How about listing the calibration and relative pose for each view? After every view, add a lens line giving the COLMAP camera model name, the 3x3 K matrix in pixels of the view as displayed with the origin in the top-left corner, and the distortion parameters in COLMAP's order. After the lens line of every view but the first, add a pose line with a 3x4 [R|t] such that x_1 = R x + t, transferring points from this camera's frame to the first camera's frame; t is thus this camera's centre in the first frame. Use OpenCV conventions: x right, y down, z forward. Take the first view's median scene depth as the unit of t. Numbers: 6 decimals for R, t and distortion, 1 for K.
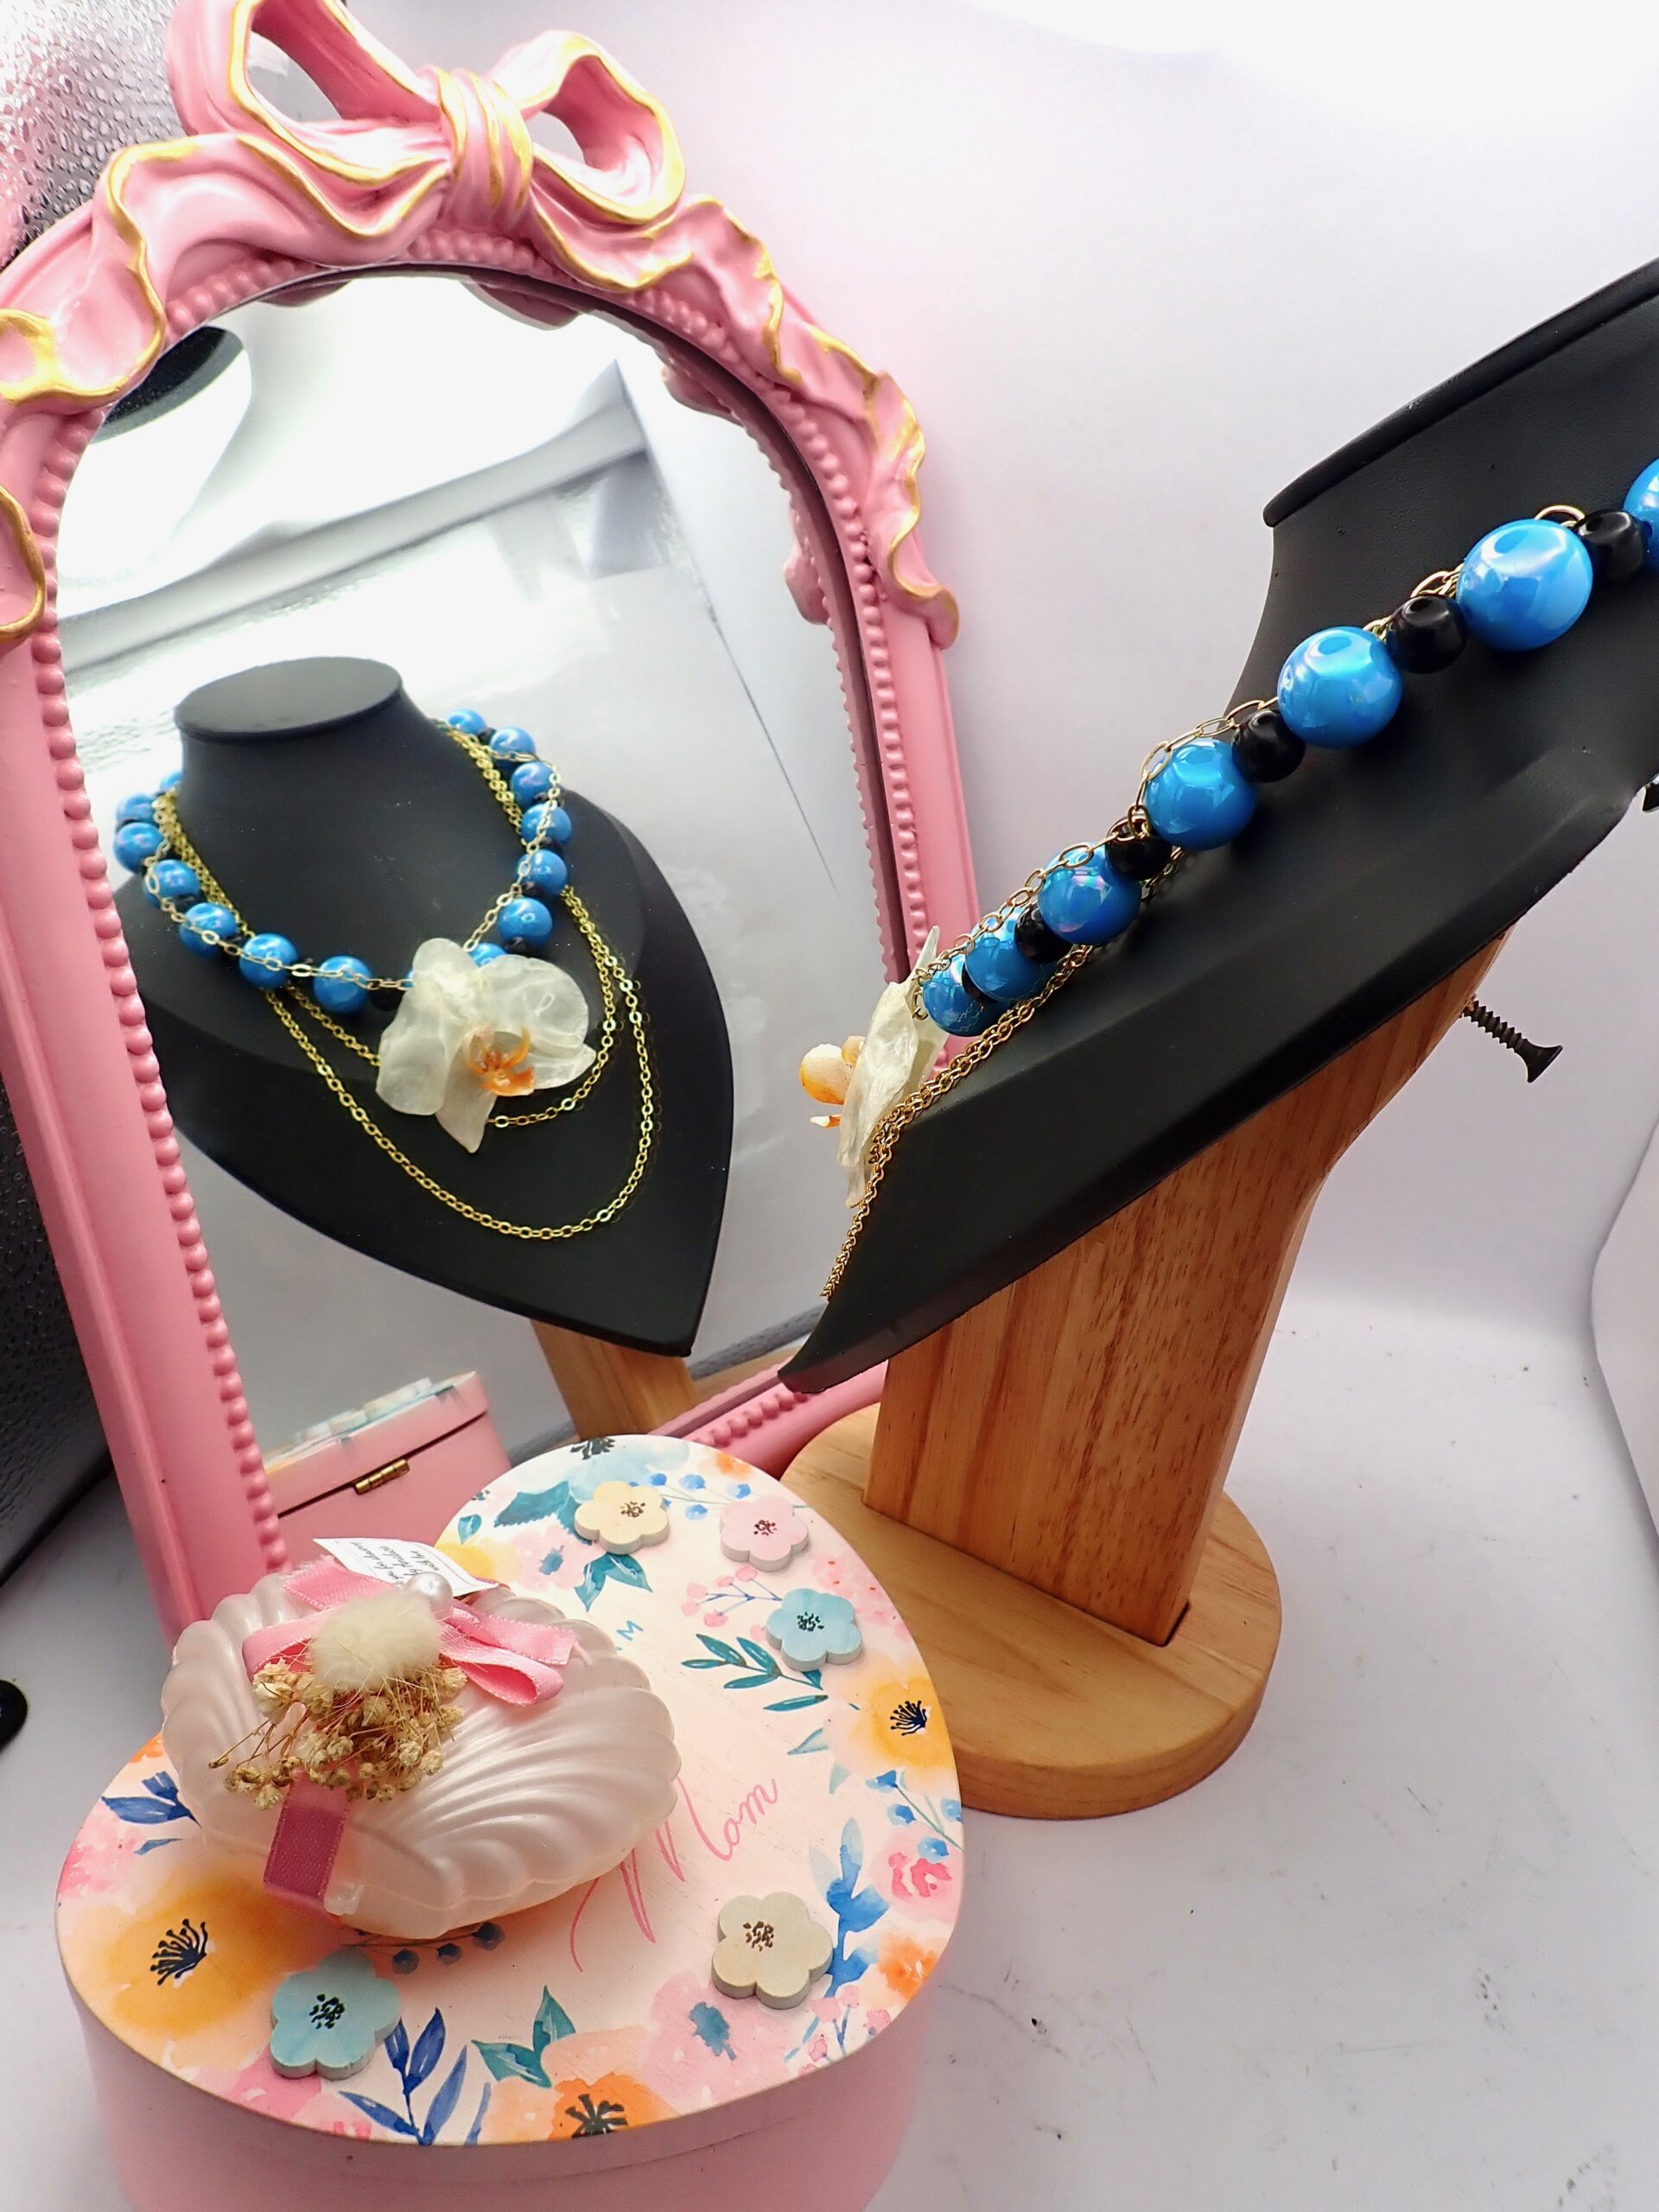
lens RADIAL K [[1615.9, 0, 838.7], [0, 1615.9, 1109.9], [0, 0, 1]] dist [0.027153, -0.013887]
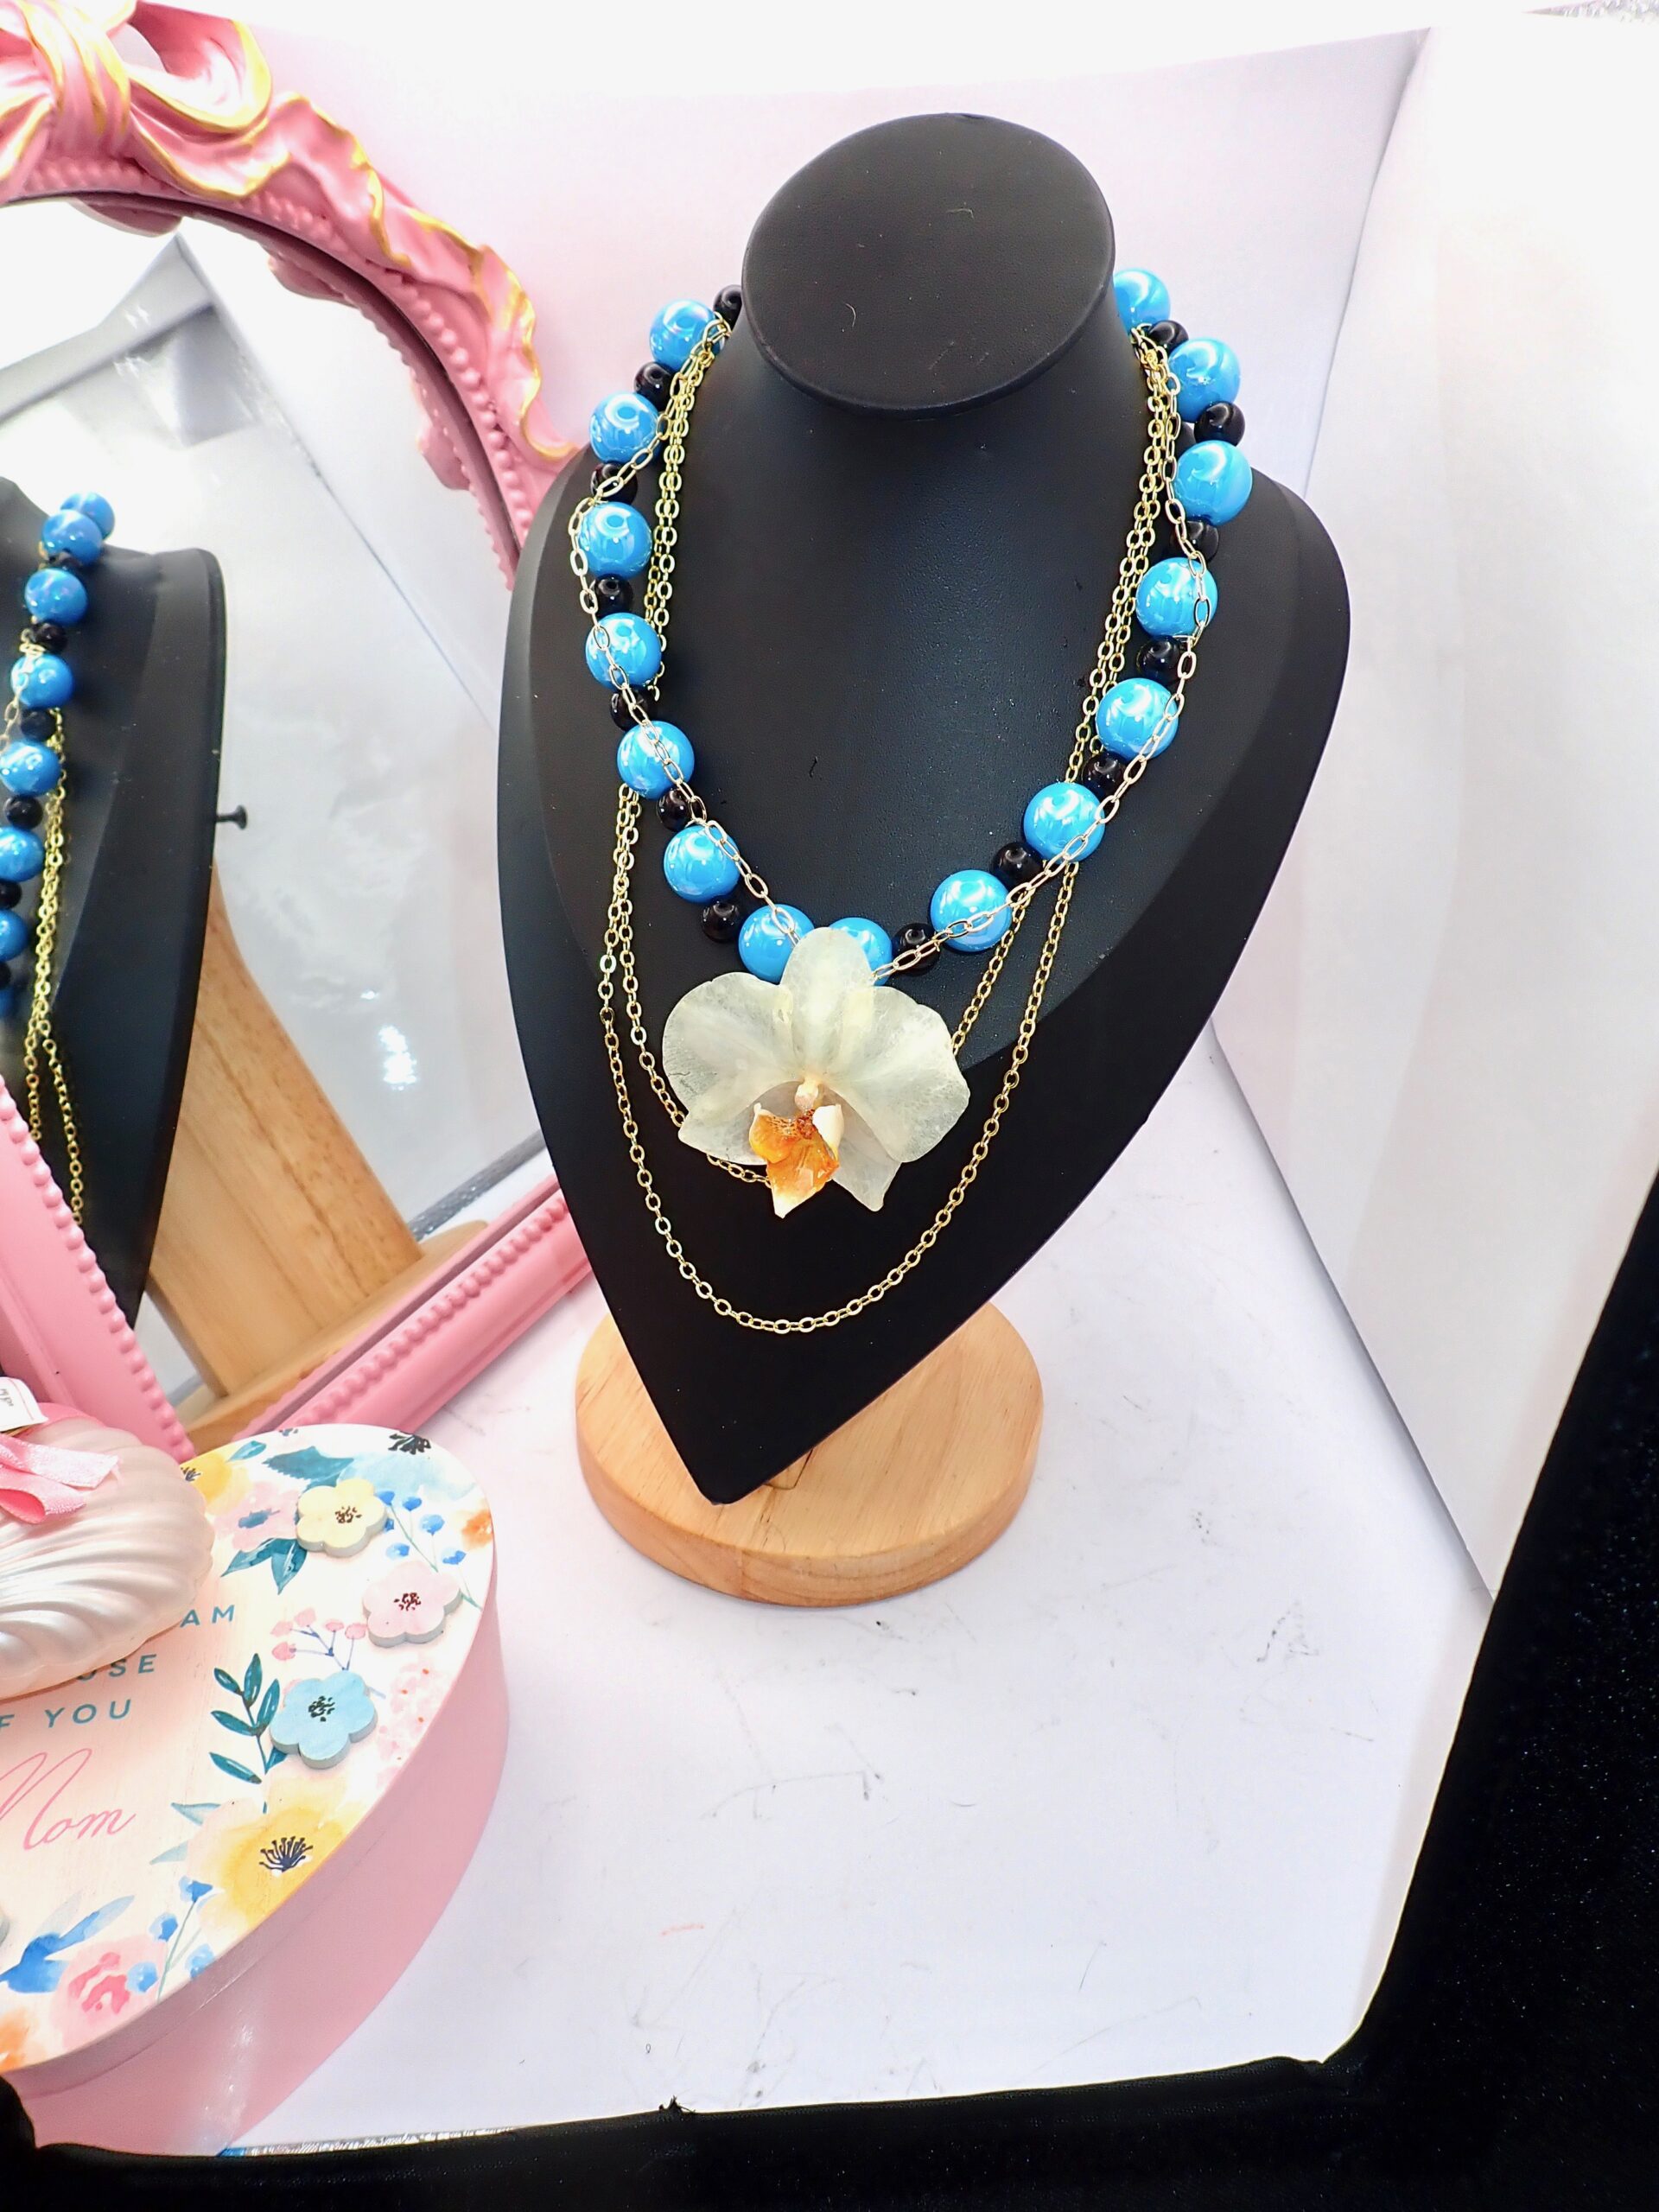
lens RADIAL K [[1615.9, 0, 832.2], [0, 1615.9, 1096.2], [0, 0, 1]] dist [0.027153, -0.013887]
pose [[0.962900, -0.184924, 0.196538, -0.067767], [0.160328, 0.977848, 0.134569, -0.017895], [-0.217070, -0.098065, 0.971218, -0.142986]]
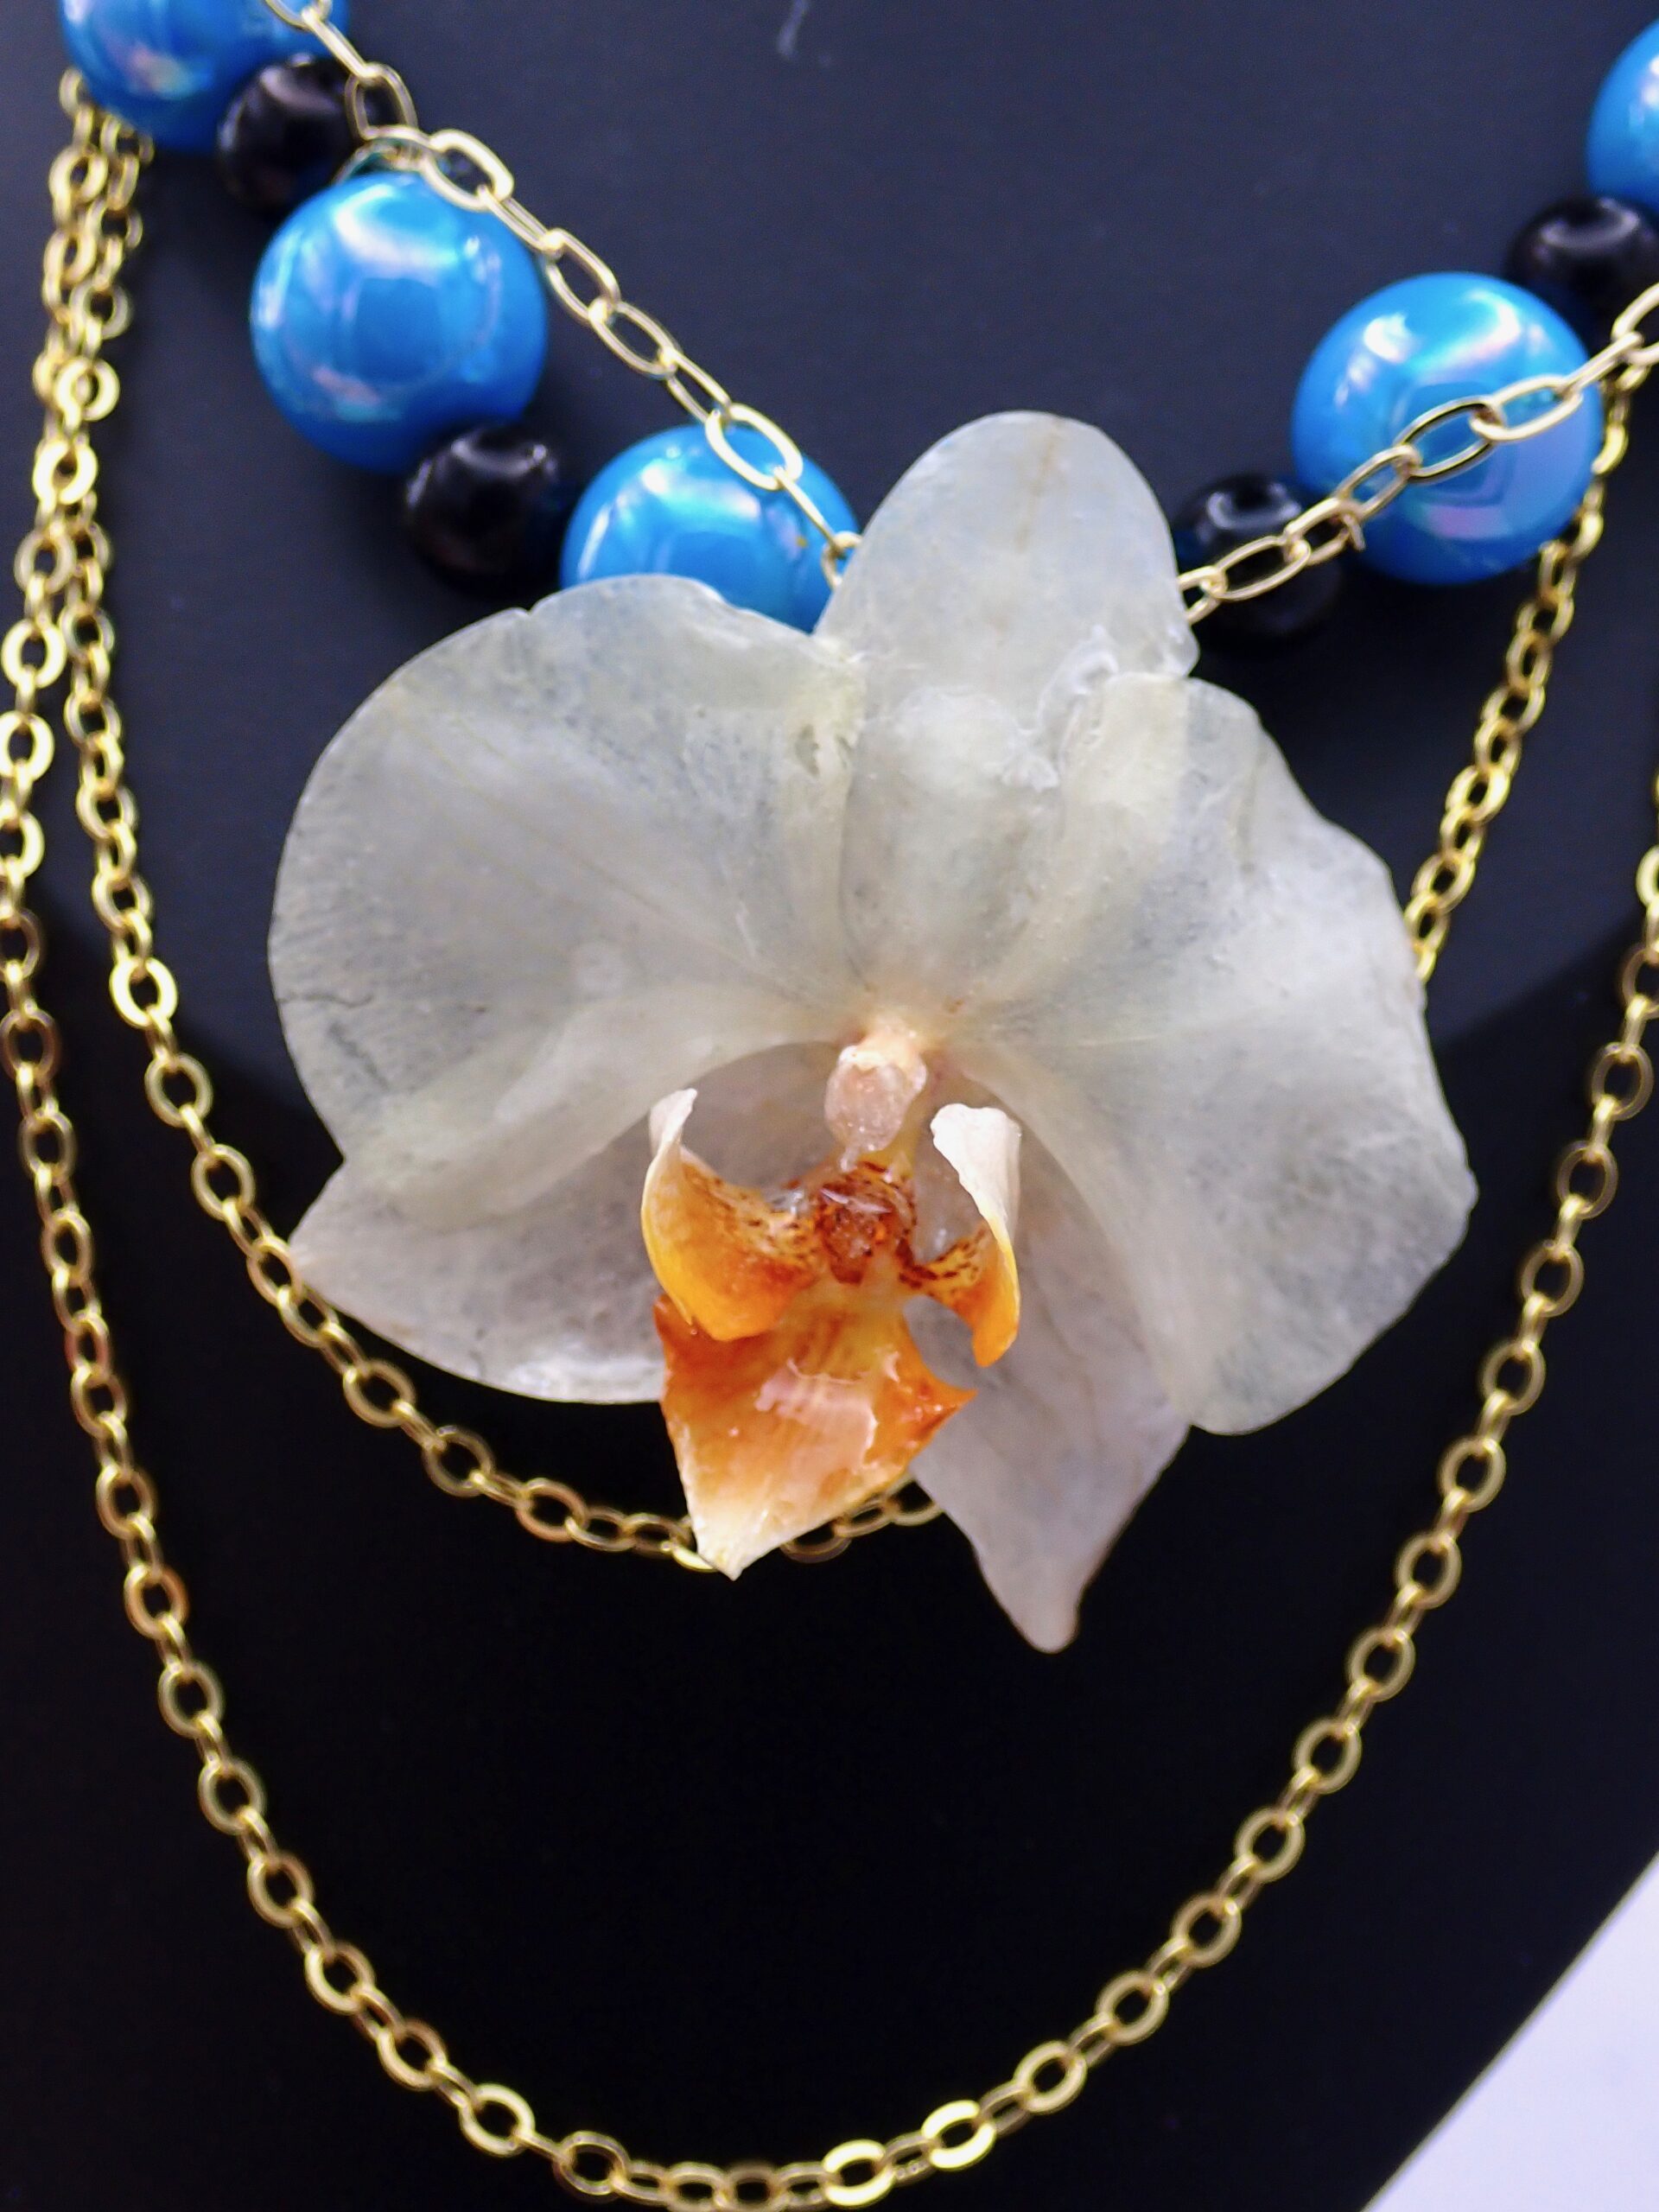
lens RADIAL K [[3463.0, 0, 829.4], [0, 3463.0, 1093.5], [0, 0, 1]] dist [0.053884, 0.000000]
pose [[0.913368, -0.141526, 0.381746, -0.092059], [0.196266, 0.974553, -0.108288, 0.164708], [-0.356706, 0.173831, 0.917902, 0.352294]]
